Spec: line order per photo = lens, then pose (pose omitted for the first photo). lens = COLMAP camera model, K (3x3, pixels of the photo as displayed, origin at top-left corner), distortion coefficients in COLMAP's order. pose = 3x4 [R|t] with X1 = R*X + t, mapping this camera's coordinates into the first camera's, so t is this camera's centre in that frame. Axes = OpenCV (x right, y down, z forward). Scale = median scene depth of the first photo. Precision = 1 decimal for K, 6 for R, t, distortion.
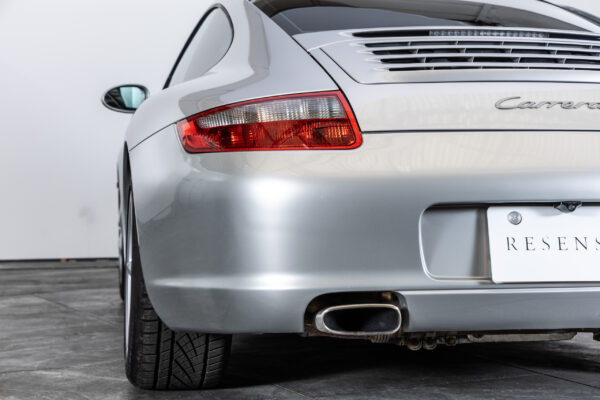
lens RADIAL K [[1231.6, 0, 297.6], [0, 1231.6, 203.7], [0, 0, 1]] dist [-0.030003, 0.000000]
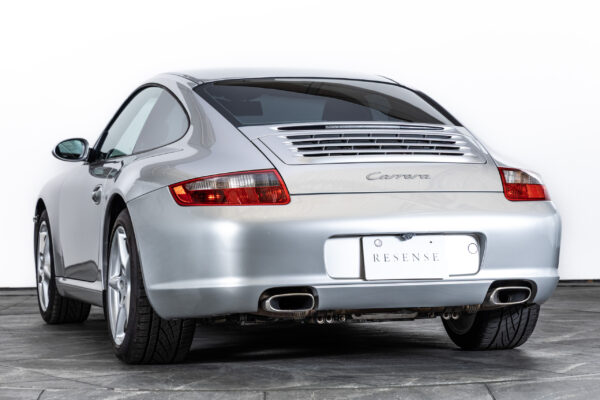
lens RADIAL K [[1971.1, 0, 300.3], [0, 1971.1, 200.1], [0, 0, 1]] dist [-0.368572, 0.000000]
pose [[0.993351, -0.010491, 0.114646, -0.238716], [0.012014, 0.999848, -0.012604, -0.014636], [-0.114497, 0.013897, 0.993326, -1.664809]]
